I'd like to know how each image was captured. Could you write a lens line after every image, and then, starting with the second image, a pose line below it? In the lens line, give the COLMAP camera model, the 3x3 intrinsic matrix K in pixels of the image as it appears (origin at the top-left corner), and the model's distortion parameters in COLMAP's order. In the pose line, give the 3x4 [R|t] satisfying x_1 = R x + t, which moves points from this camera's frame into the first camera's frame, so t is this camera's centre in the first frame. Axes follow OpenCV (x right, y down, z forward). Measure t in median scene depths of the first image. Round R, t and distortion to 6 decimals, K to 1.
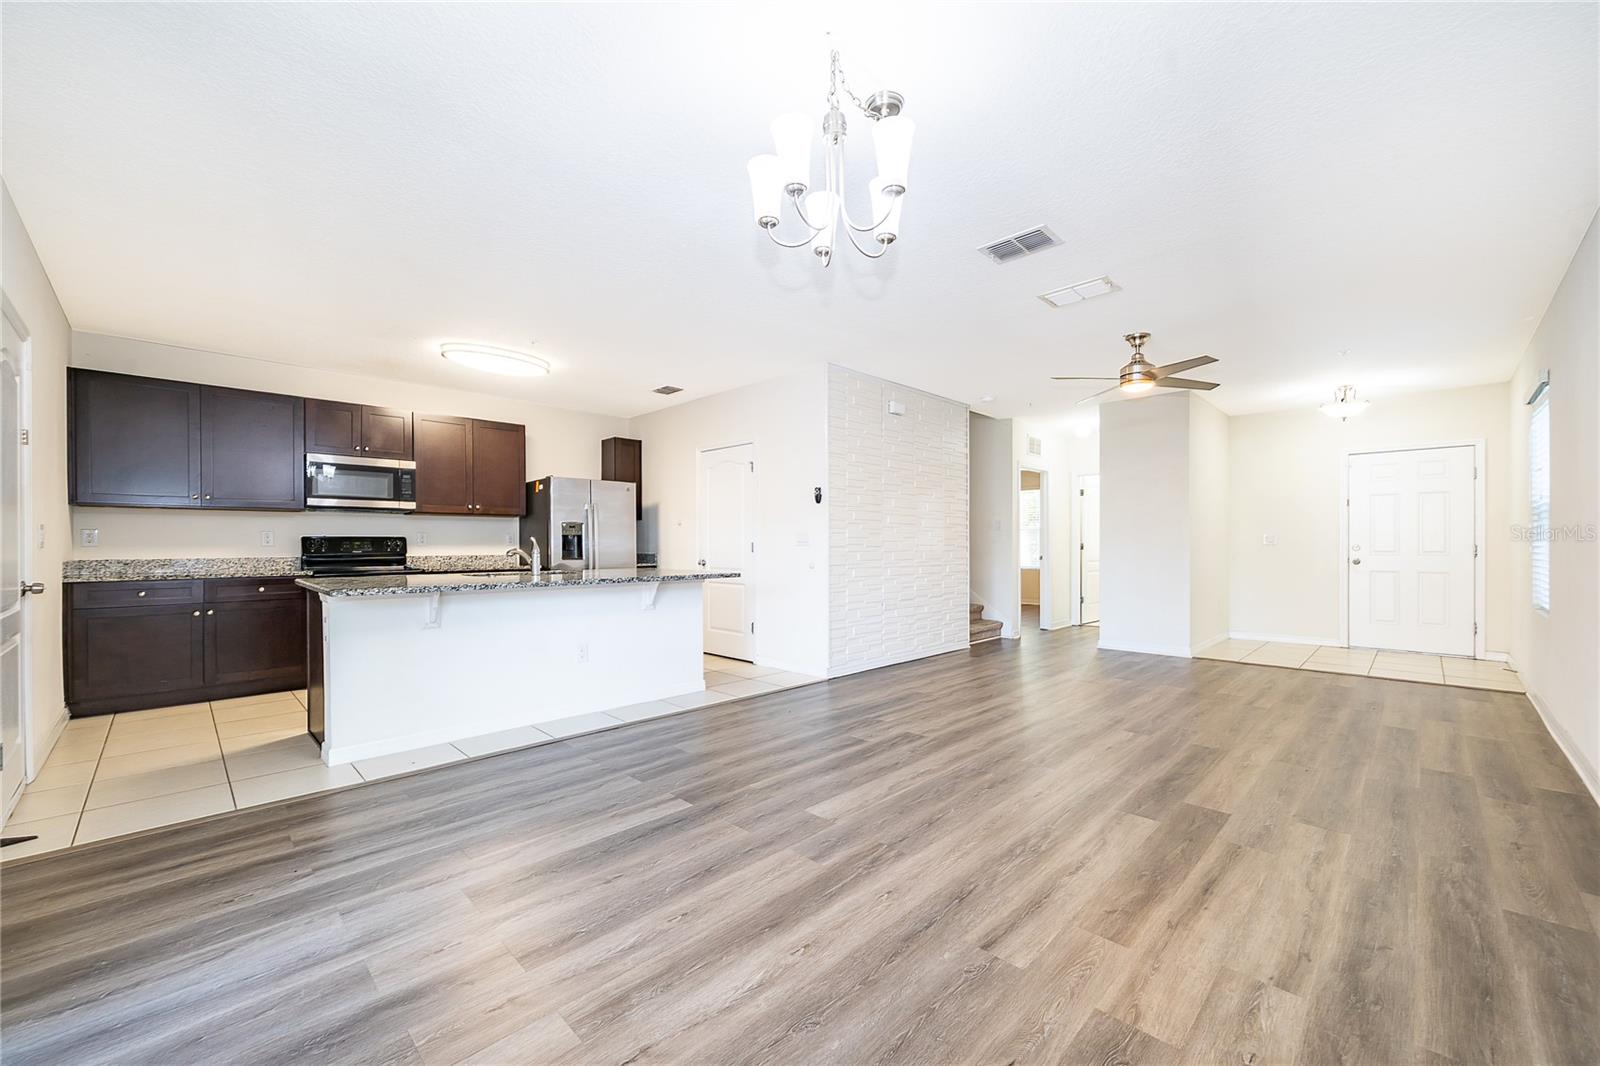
lens RADIAL K [[629.0, 0, 799.7], [0, 629.0, 547.2], [0, 0, 1]] dist [-0.004675, 0.000594]
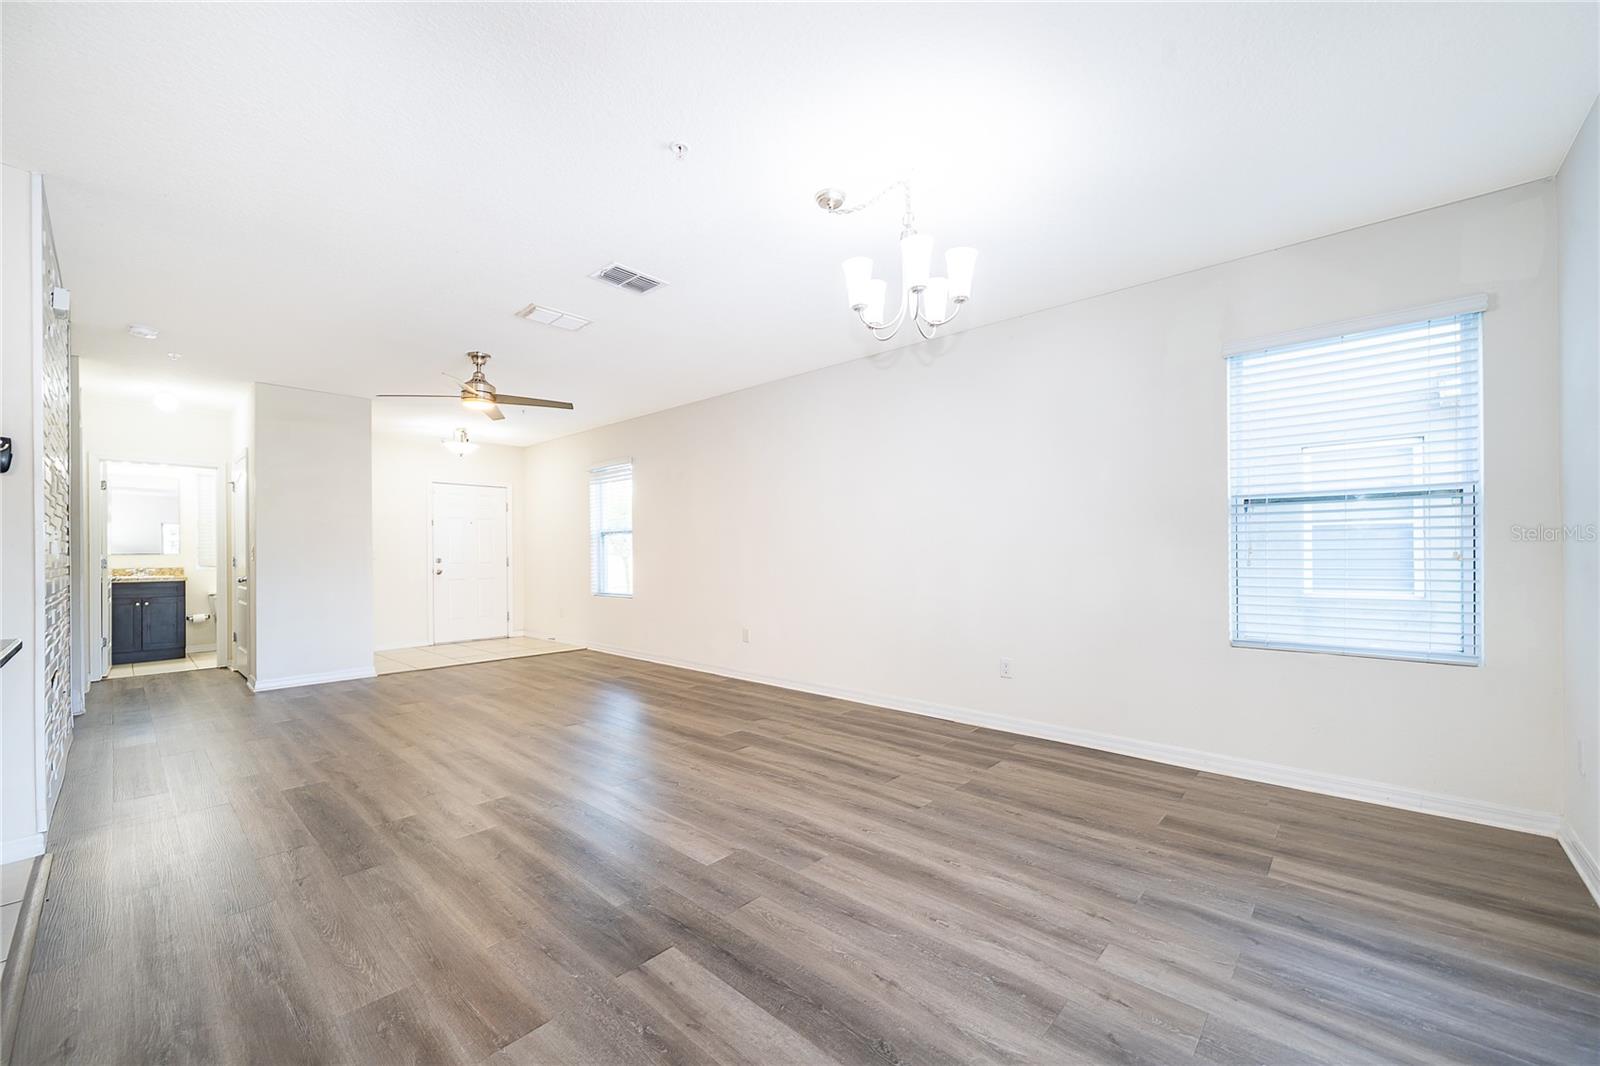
lens RADIAL K [[629.0, 0, 799.7], [0, 629.0, 547.2], [0, 0, 1]] dist [-0.004675, 0.000594]
pose [[-0.043127, 0.011158, 0.999007, -0.525391], [0.010622, 0.999886, -0.010709, -0.007044], [-0.999013, 0.010149, -0.043241, 0.546371]]
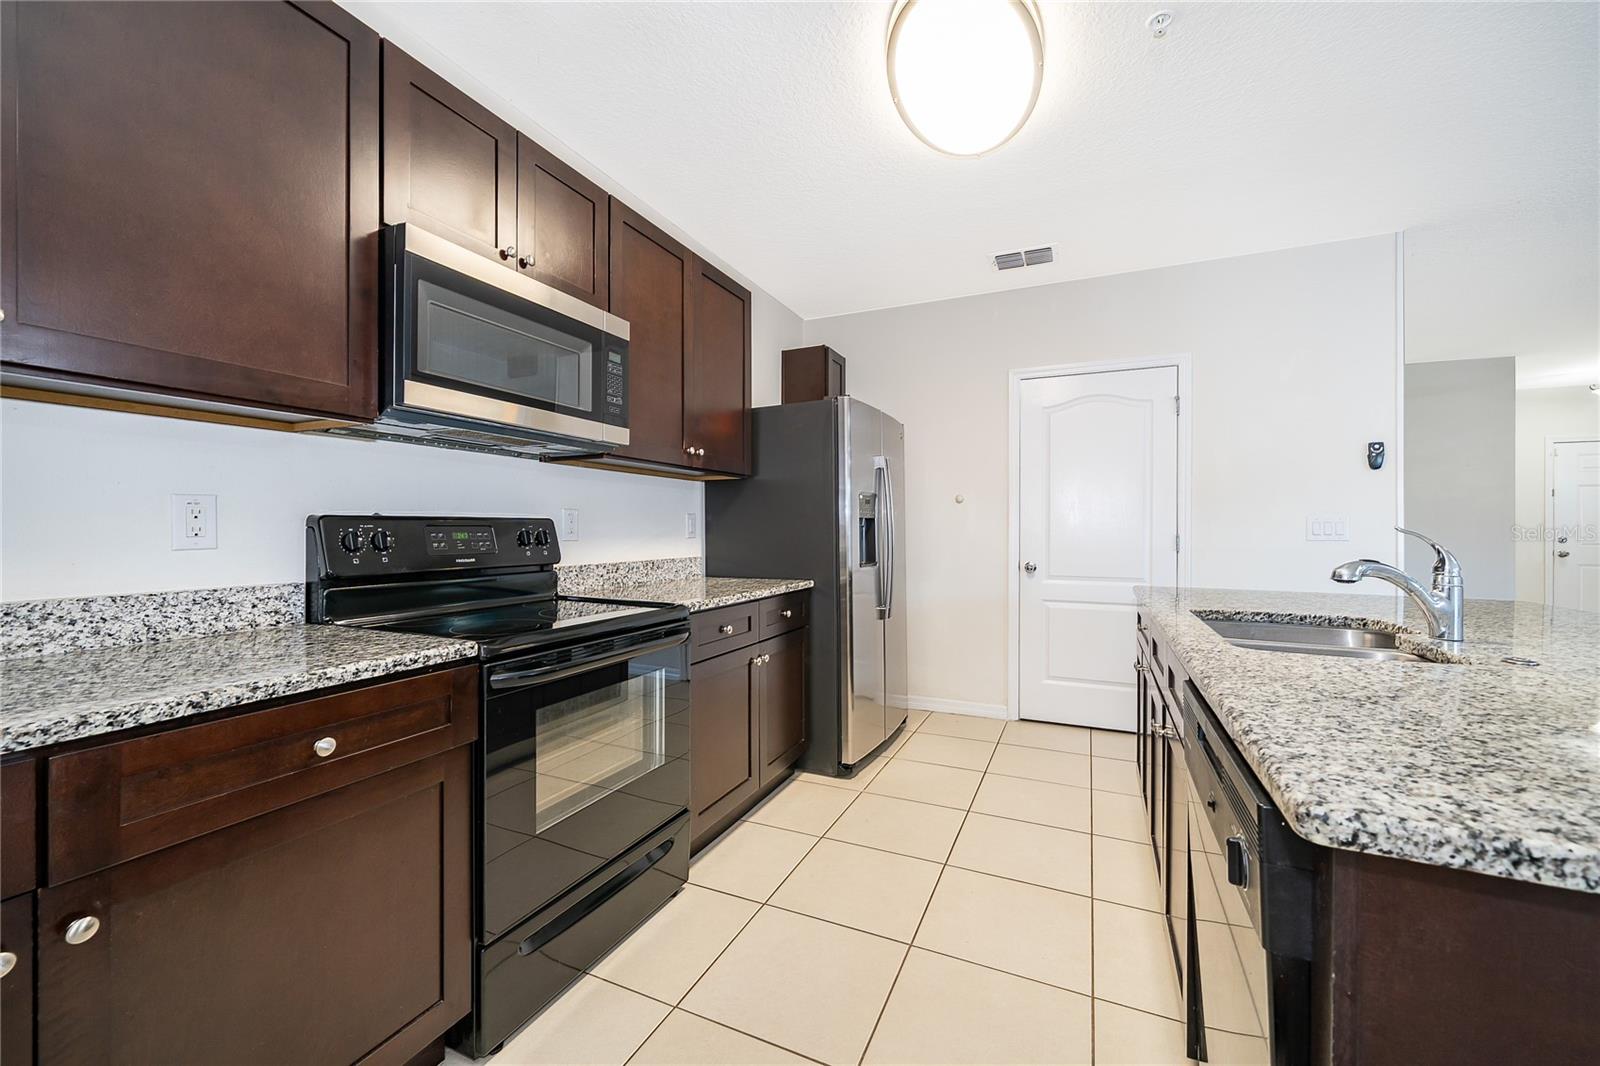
lens RADIAL K [[631.8, 0, 802.1], [0, 631.8, 530.4], [0, 0, 1]] dist [-0.001569, -0.000065]
pose [[0.937396, 0.004066, 0.348243, -0.814966], [-0.003149, 0.999990, -0.003200, -0.010602], [-0.348252, 0.001903, 0.937399, 0.761448]]
